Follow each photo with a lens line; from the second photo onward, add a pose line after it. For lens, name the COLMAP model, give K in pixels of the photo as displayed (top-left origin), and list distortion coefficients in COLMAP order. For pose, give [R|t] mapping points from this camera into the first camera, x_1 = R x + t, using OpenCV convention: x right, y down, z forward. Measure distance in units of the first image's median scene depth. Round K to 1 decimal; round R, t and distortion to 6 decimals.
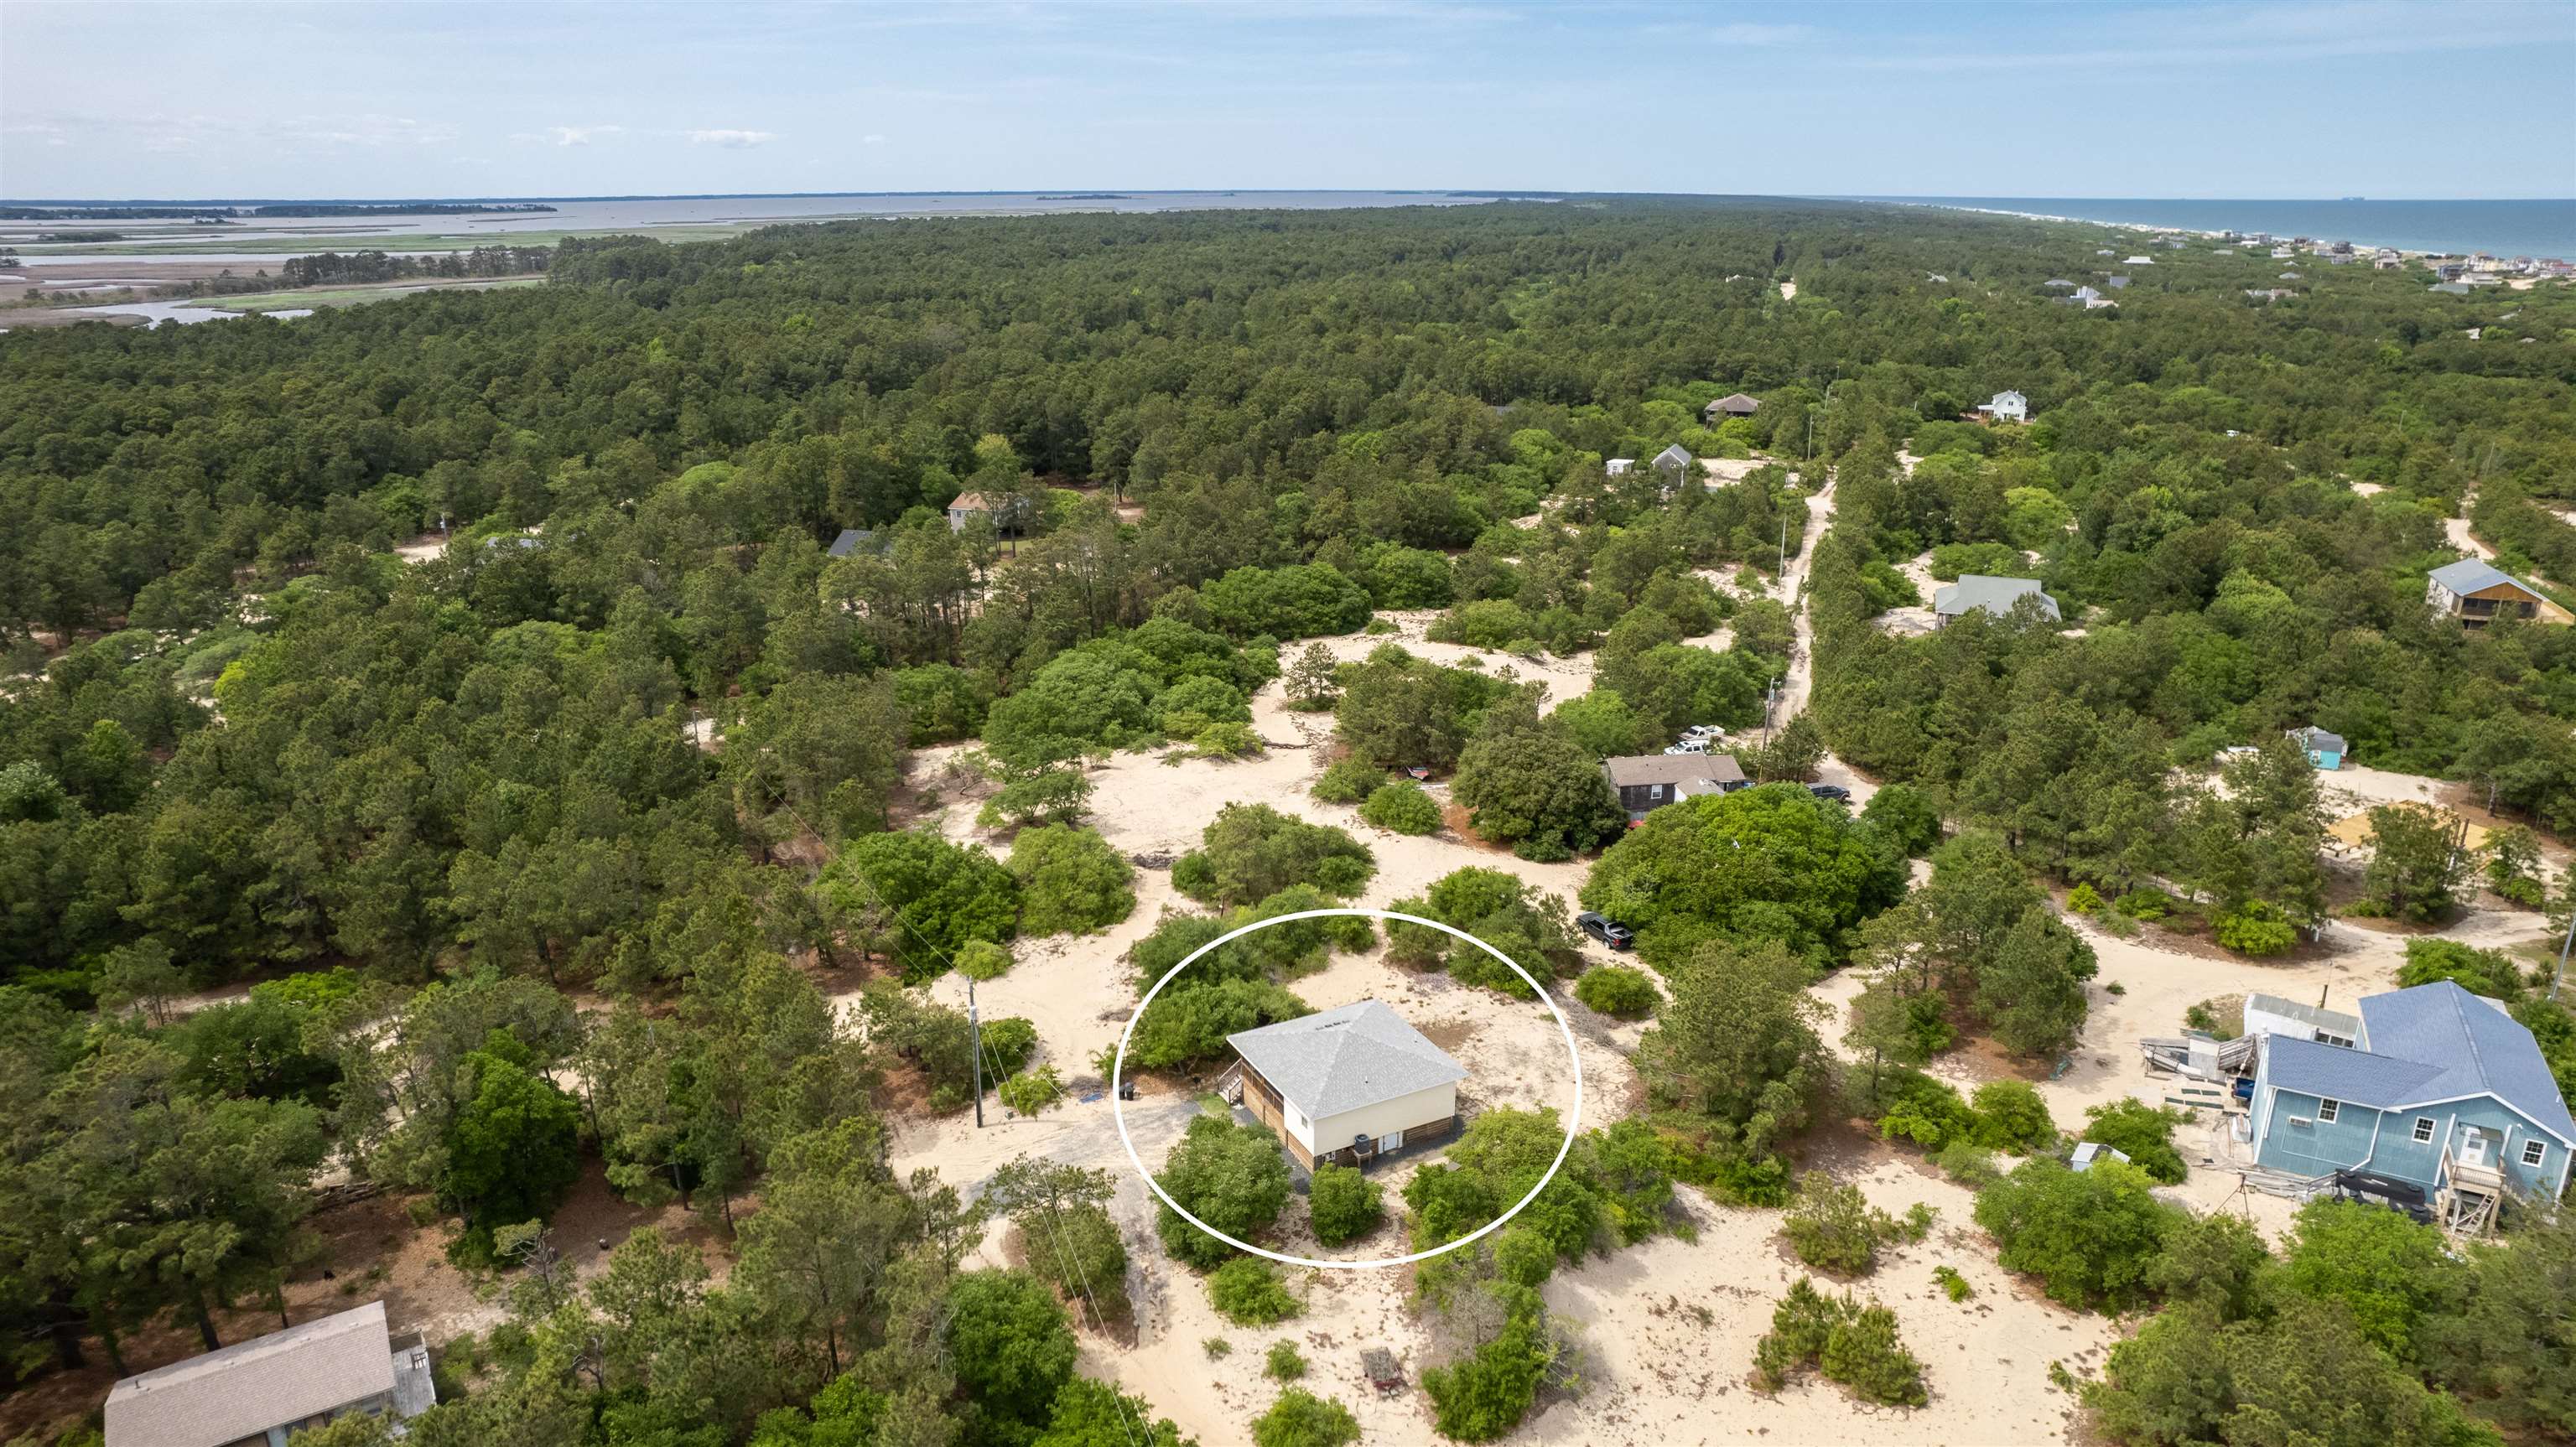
lens RADIAL K [[1663.4, 0, 1274.3], [0, 1663.4, 724.3], [0, 0, 1]] dist [-0.074315, 0.064749]
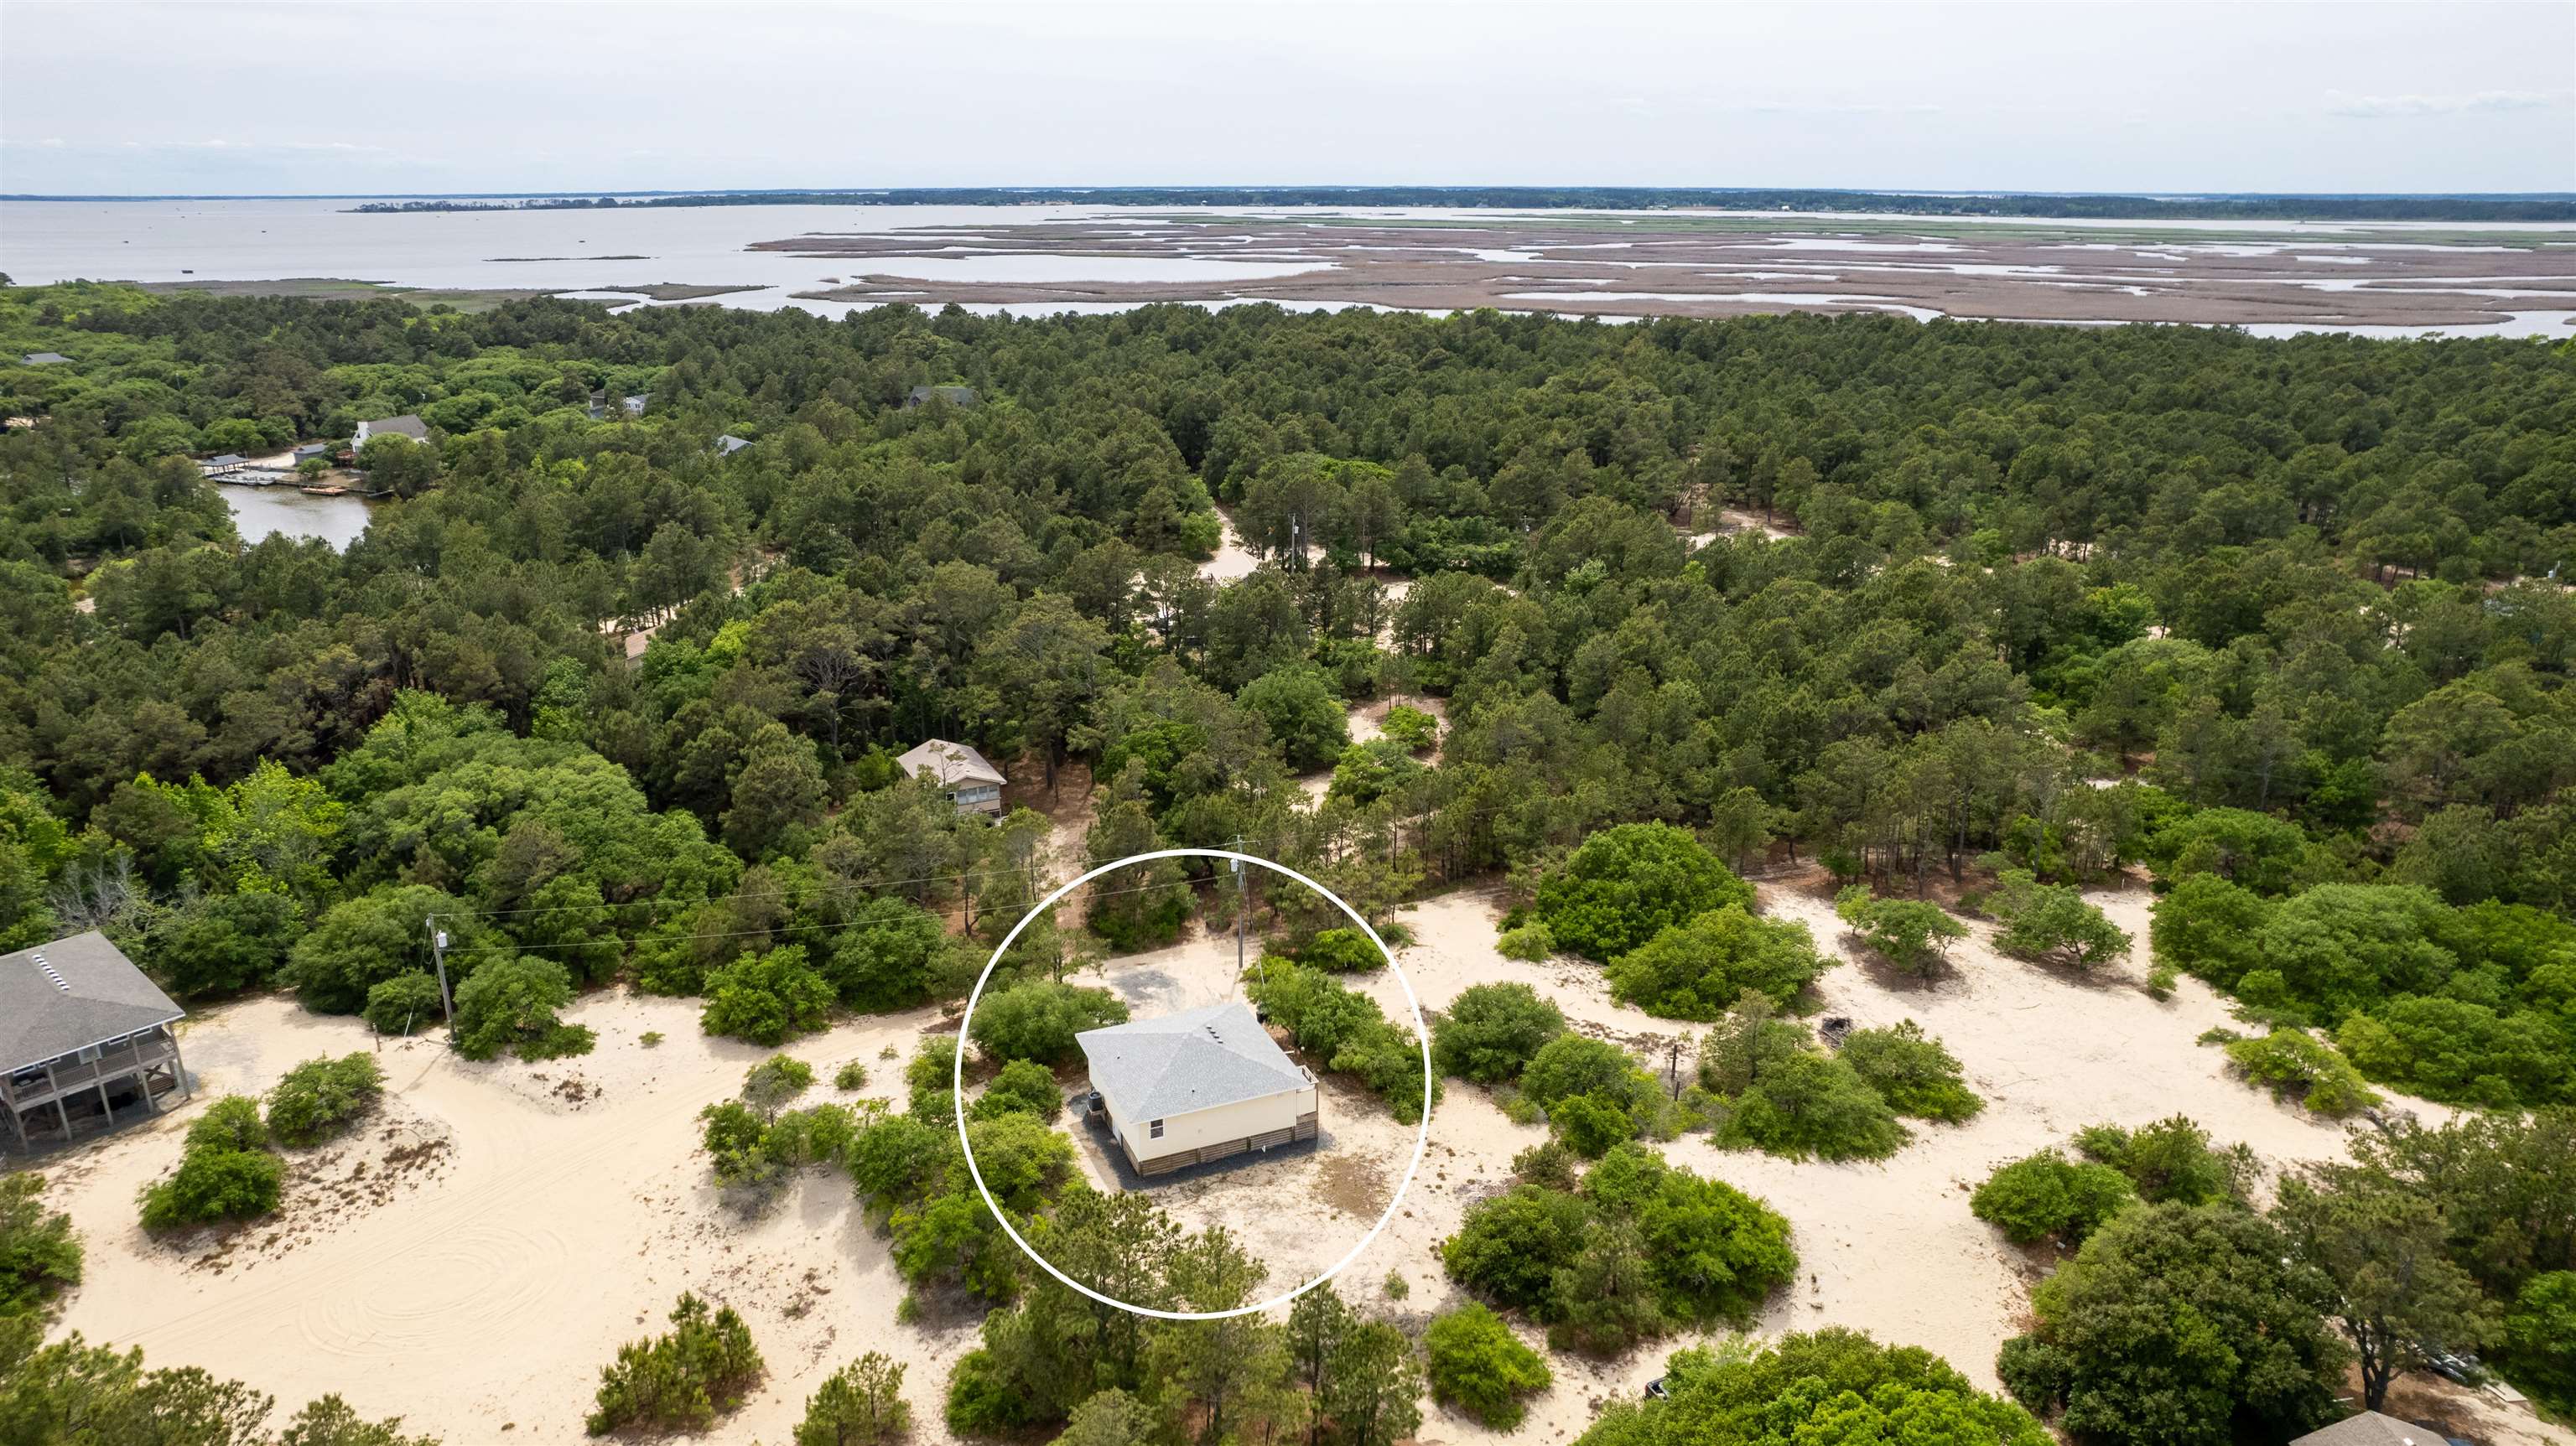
lens RADIAL K [[1663.3, 0, 1299.8], [0, 1663.3, 713.5], [0, 0, 1]] dist [-0.074315, 0.064749]
pose [[-0.069977, 0.310089, -0.948129, 0.968696], [-0.310908, 0.896336, 0.316097, -0.331003], [0.947860, 0.316901, 0.033686, 1.043612]]
